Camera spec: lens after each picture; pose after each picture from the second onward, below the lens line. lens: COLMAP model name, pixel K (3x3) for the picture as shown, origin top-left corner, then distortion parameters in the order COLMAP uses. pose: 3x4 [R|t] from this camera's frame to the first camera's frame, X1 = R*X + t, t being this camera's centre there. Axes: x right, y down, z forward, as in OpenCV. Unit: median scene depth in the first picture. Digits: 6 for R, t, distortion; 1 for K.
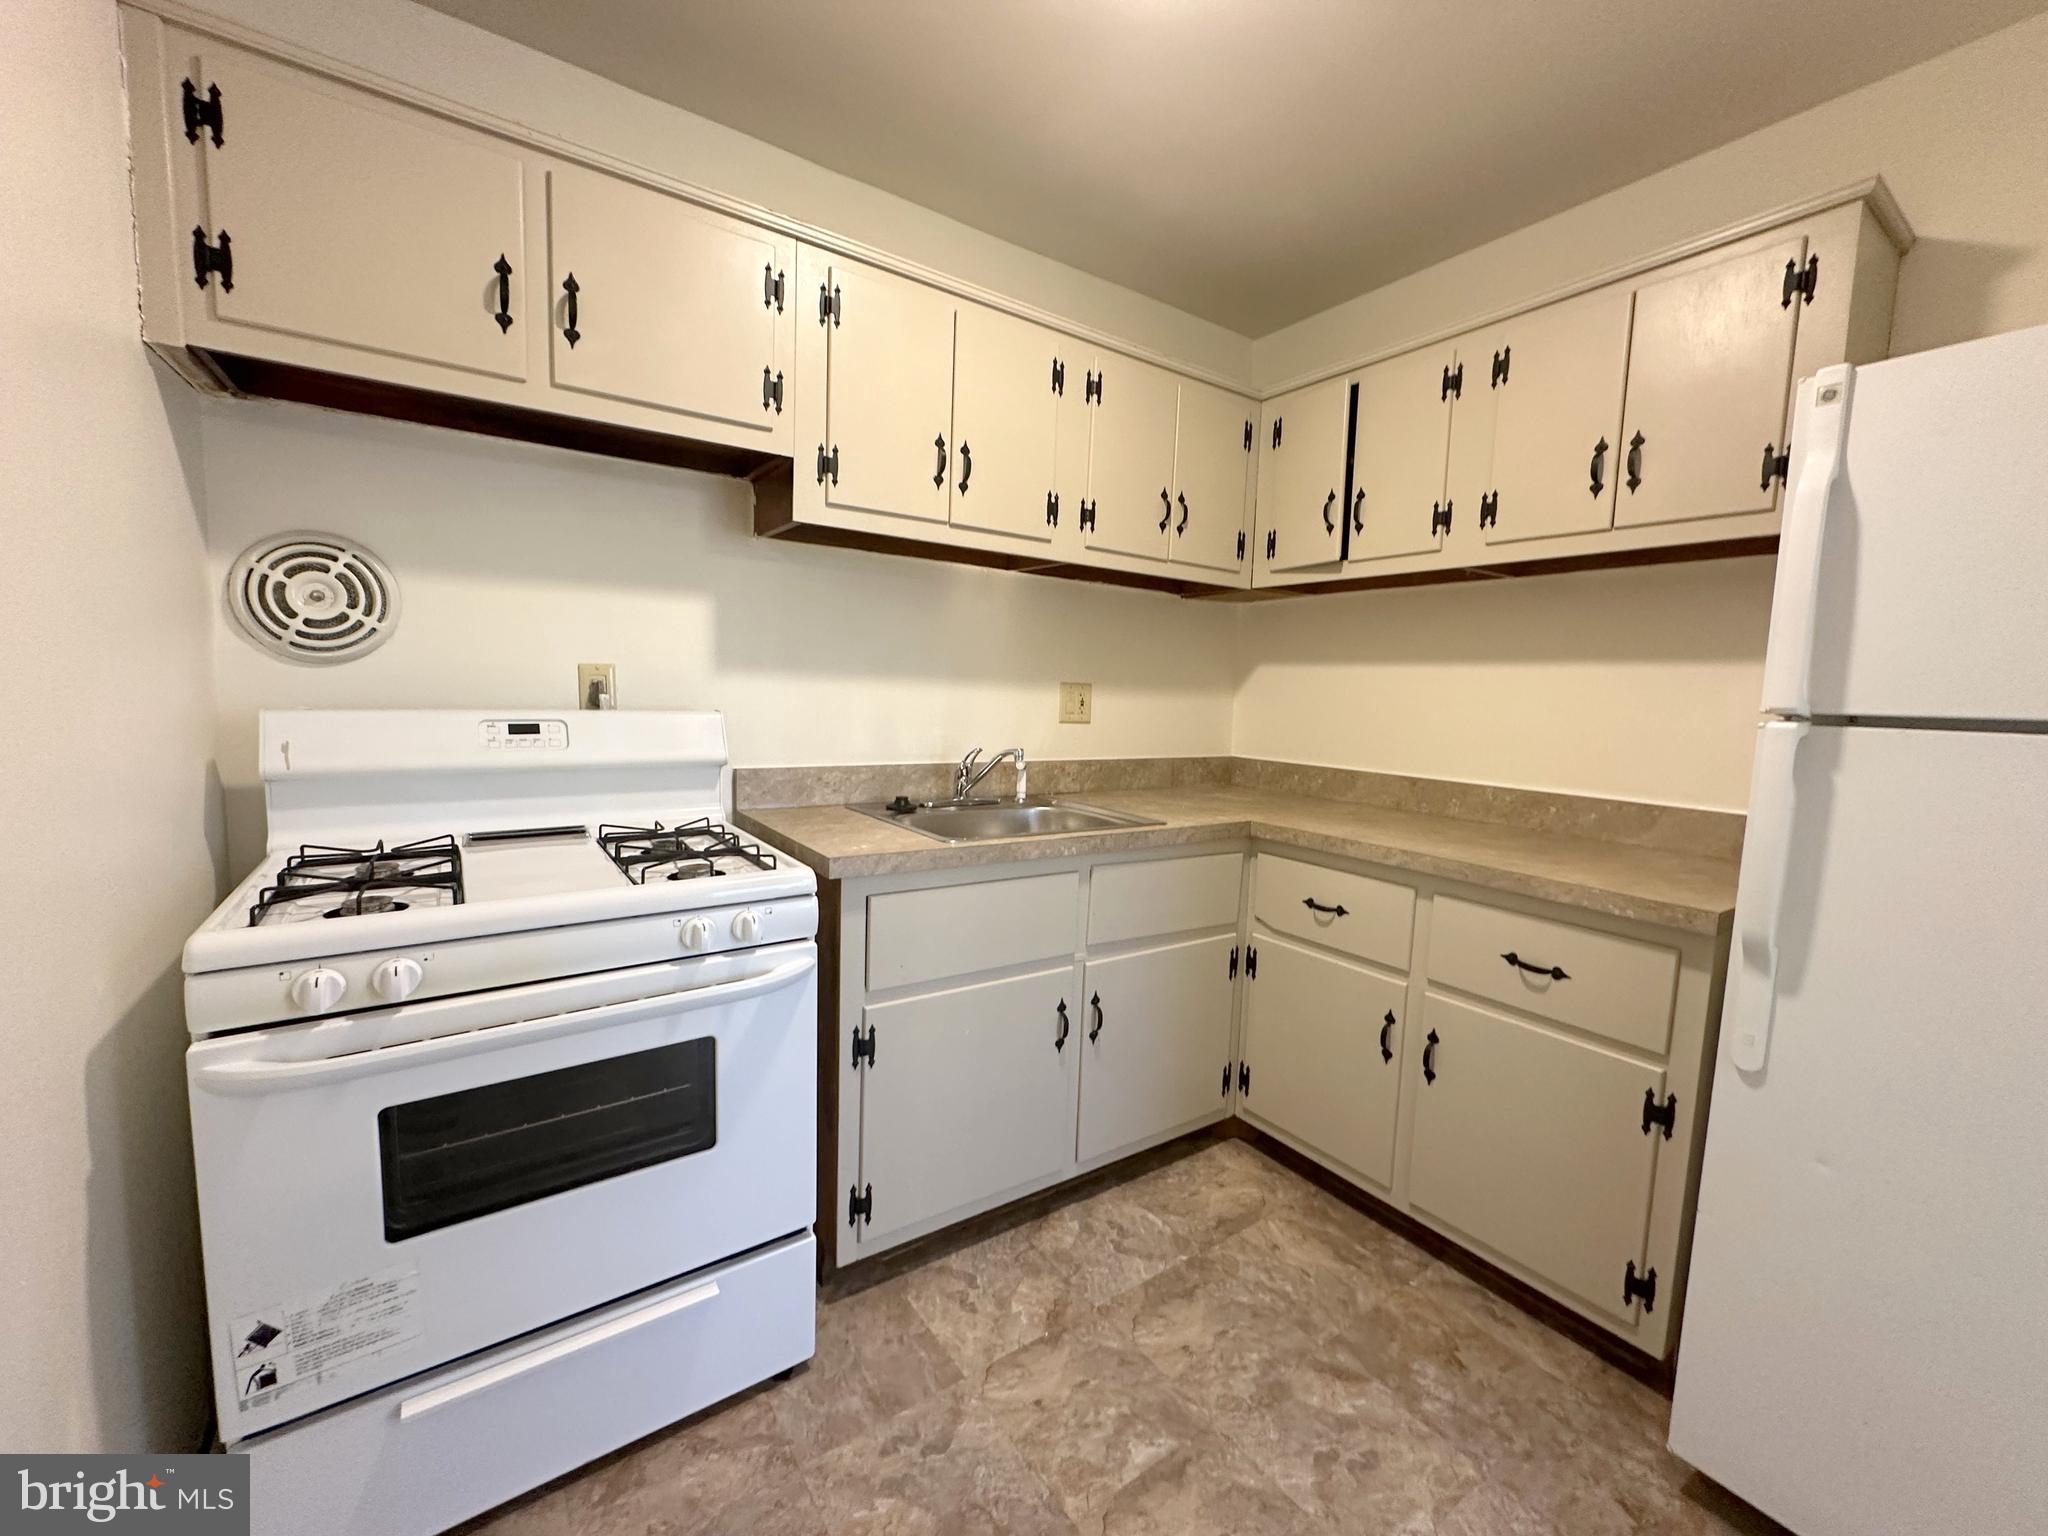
lens RADIAL K [[820.5, 0, 1024.5], [0, 820.5, 768.1], [0, 0, 1]] dist [-0.000786, -0.000665]
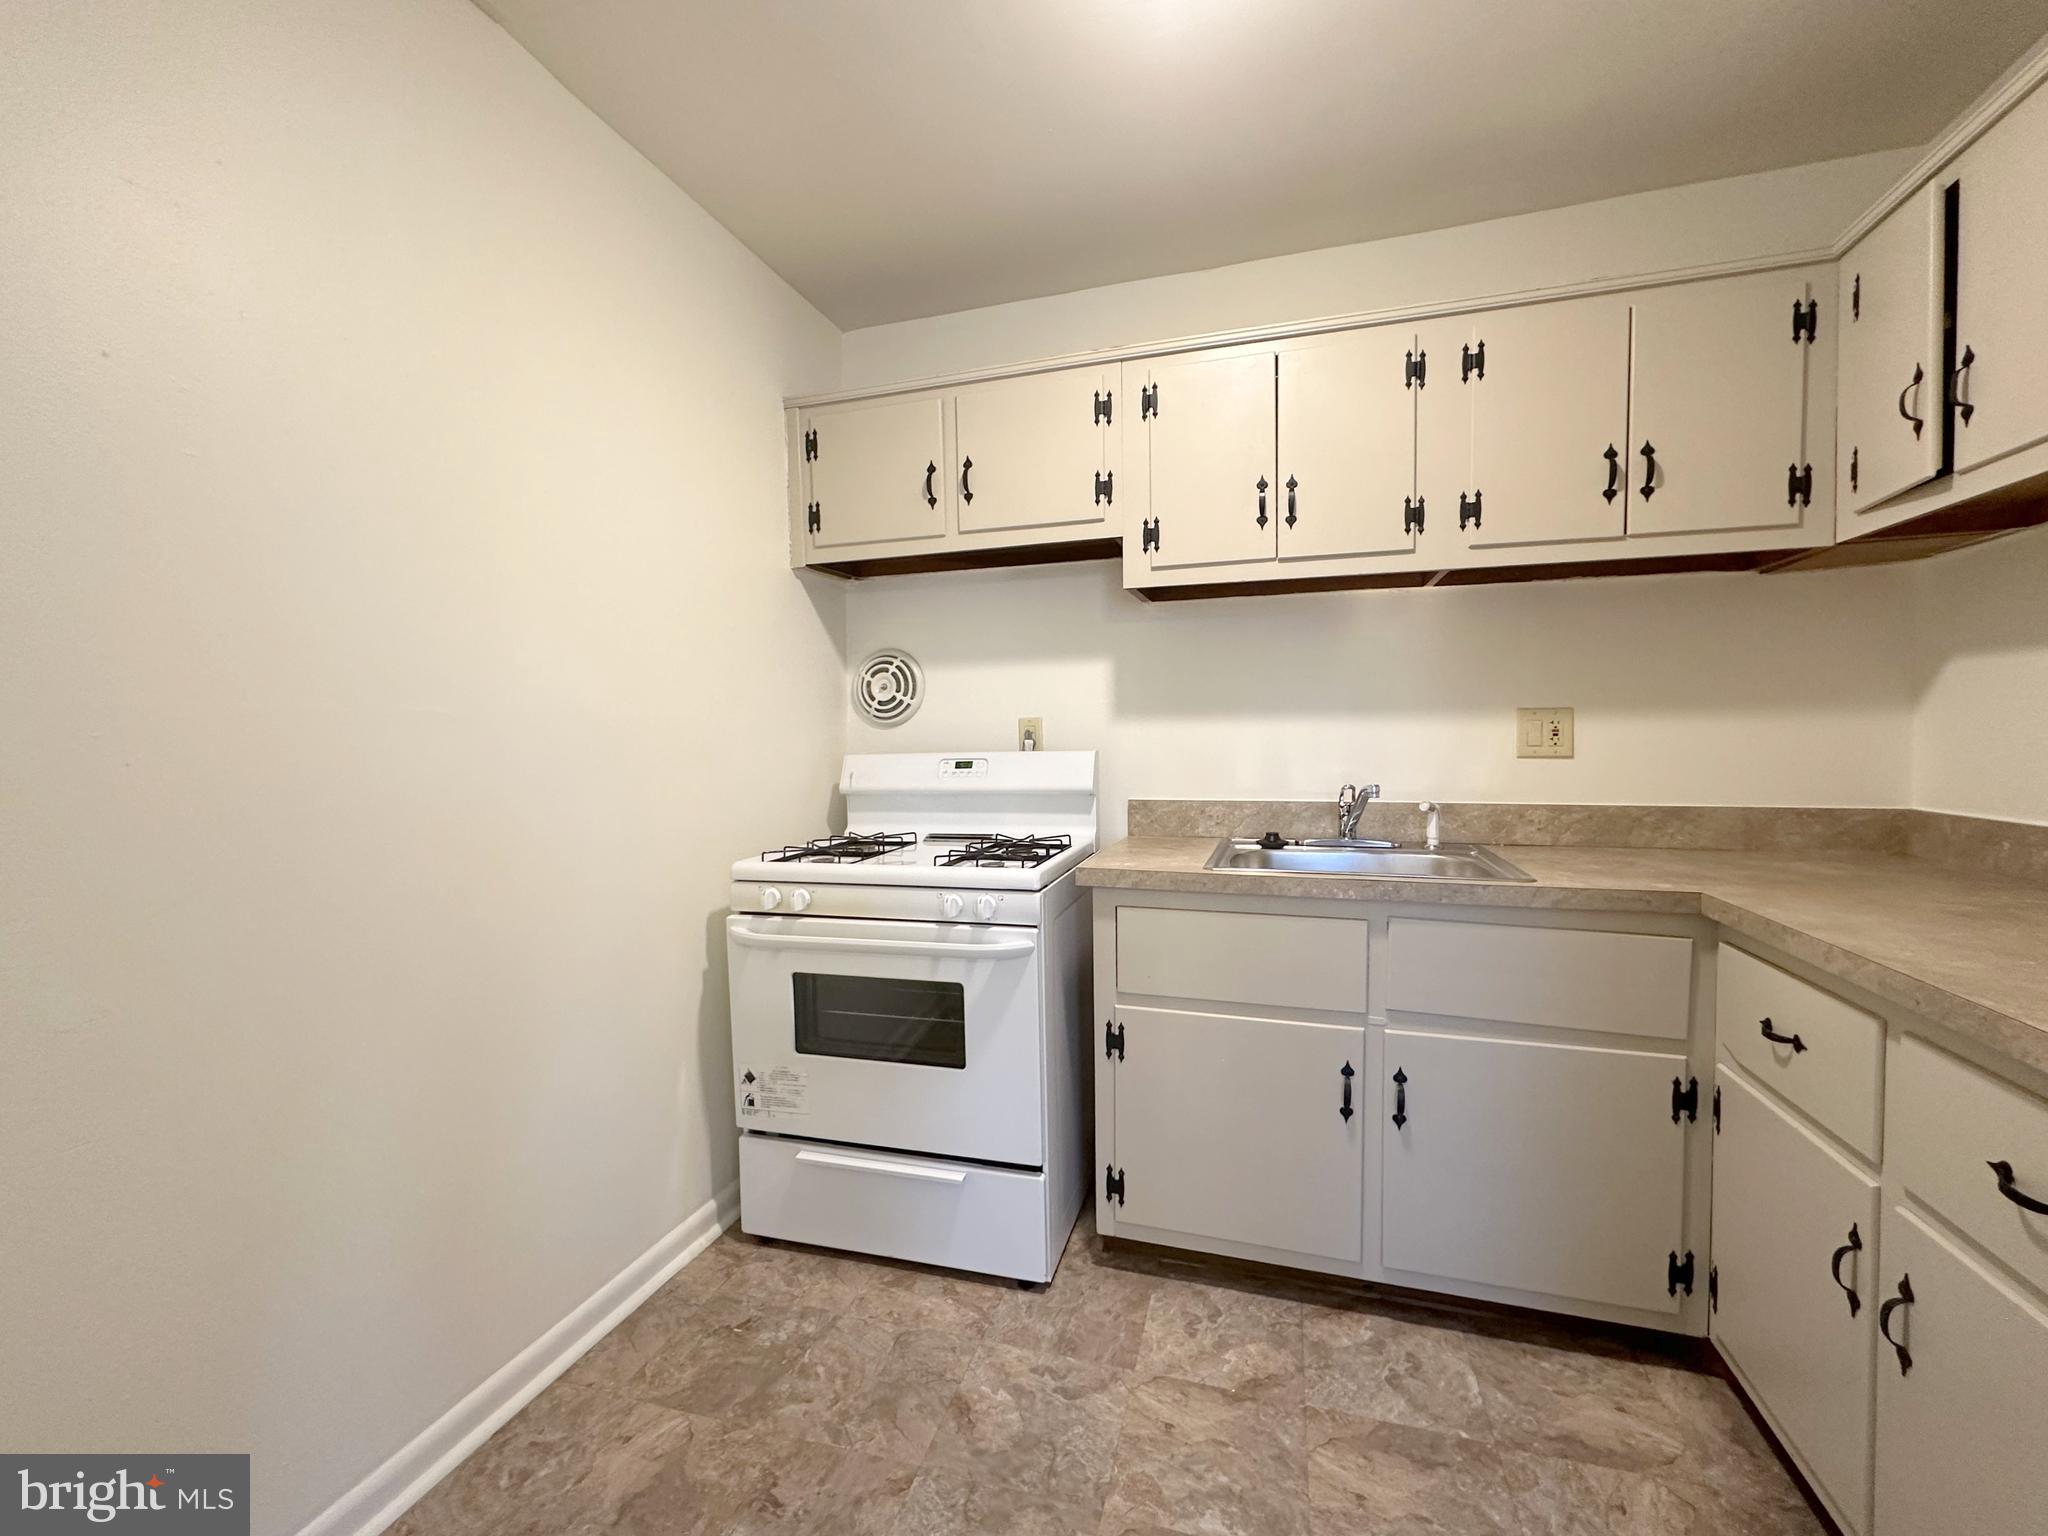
lens RADIAL K [[820.5, 0, 966.4], [0, 820.5, 765.5], [0, 0, 1]] dist [-0.000786, -0.000665]
pose [[0.607864, -0.010447, -0.793972, 0.542896], [-0.043609, 0.997965, -0.046518, 0.020842], [0.792843, 0.062901, 0.606172, 0.117635]]
